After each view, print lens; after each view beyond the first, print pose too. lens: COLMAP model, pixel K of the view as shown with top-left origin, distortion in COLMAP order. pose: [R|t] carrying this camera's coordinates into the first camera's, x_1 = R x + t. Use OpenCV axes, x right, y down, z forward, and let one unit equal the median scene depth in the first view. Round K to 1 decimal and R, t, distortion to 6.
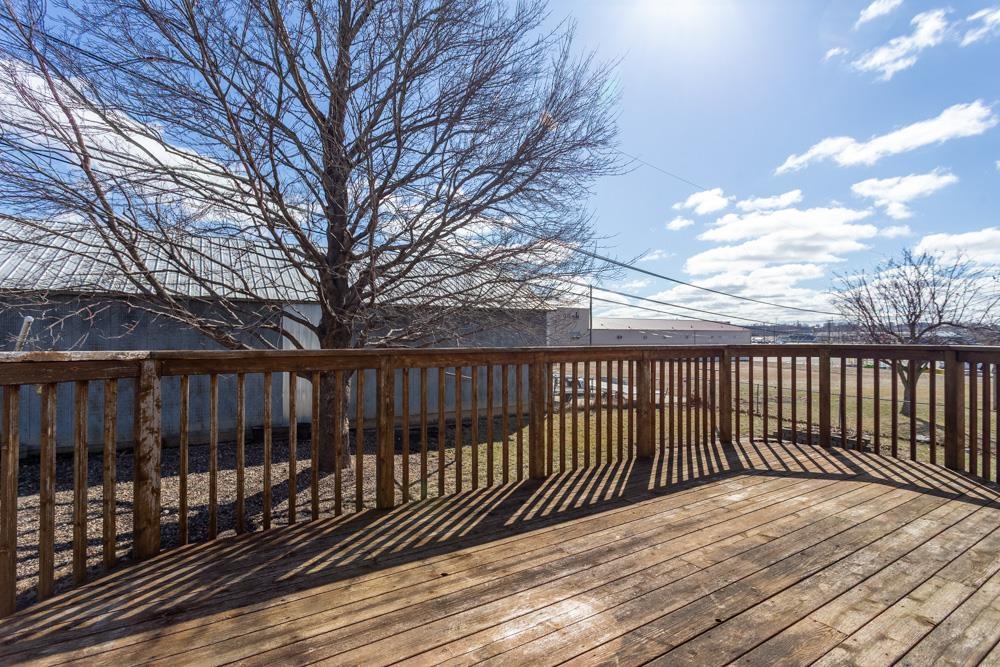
lens RADIAL K [[472.7, 0, 497.3], [0, 472.7, 334.9], [0, 0, 1]] dist [-0.002350, 0.002260]
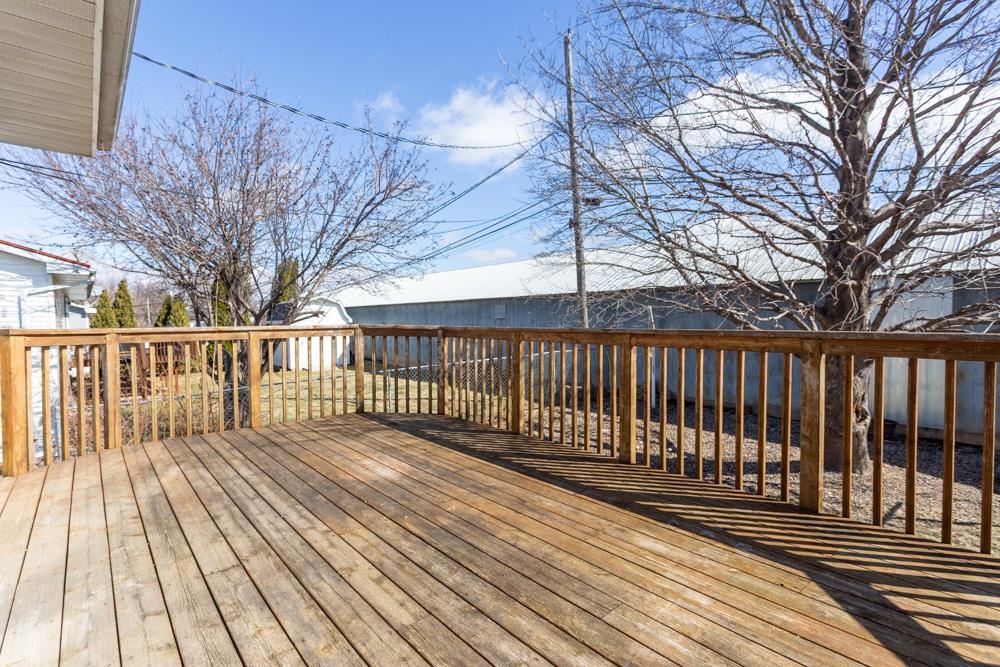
lens RADIAL K [[472.7, 0, 493.7], [0, 472.7, 331.8], [0, 0, 1]] dist [-0.002350, 0.002260]
pose [[0.157613, 0.024743, -0.987191, 1.015146], [0.011184, 0.999577, 0.026839, 0.002239], [0.987438, -0.015271, 0.157269, 0.579687]]
